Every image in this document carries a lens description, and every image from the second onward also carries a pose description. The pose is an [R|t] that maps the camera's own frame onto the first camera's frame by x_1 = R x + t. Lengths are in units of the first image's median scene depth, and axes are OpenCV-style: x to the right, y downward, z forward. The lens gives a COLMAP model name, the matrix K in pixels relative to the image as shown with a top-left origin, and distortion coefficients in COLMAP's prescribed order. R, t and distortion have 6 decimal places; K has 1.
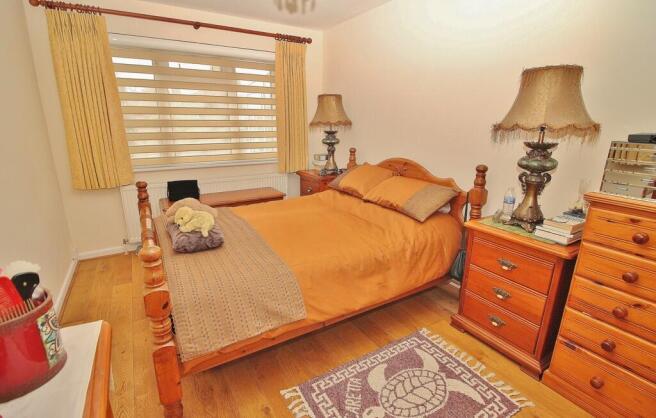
lens RADIAL K [[313.1, 0, 328.0], [0, 313.1, 209.0], [0, 0, 1]] dist [-0.004436, -0.000731]
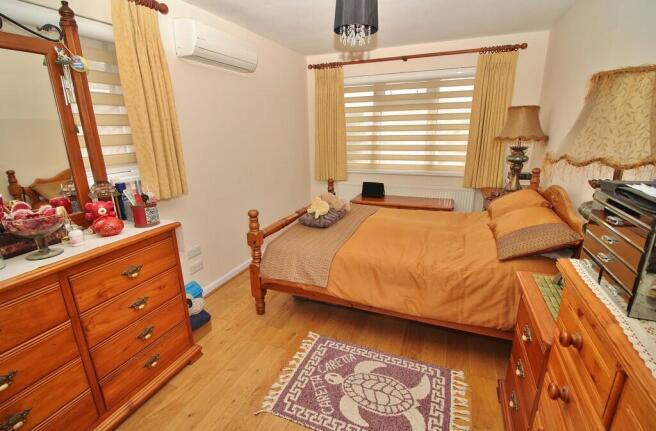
lens RADIAL K [[307.3, 0, 328.0], [0, 307.3, 215.5], [0, 0, 1]] dist [0.000125, -0.000178]
pose [[0.596490, 0.201186, -0.776997, 0.550753], [-0.196434, 0.975227, 0.101714, -0.060395], [0.778211, 0.091957, 0.621233, 0.084496]]
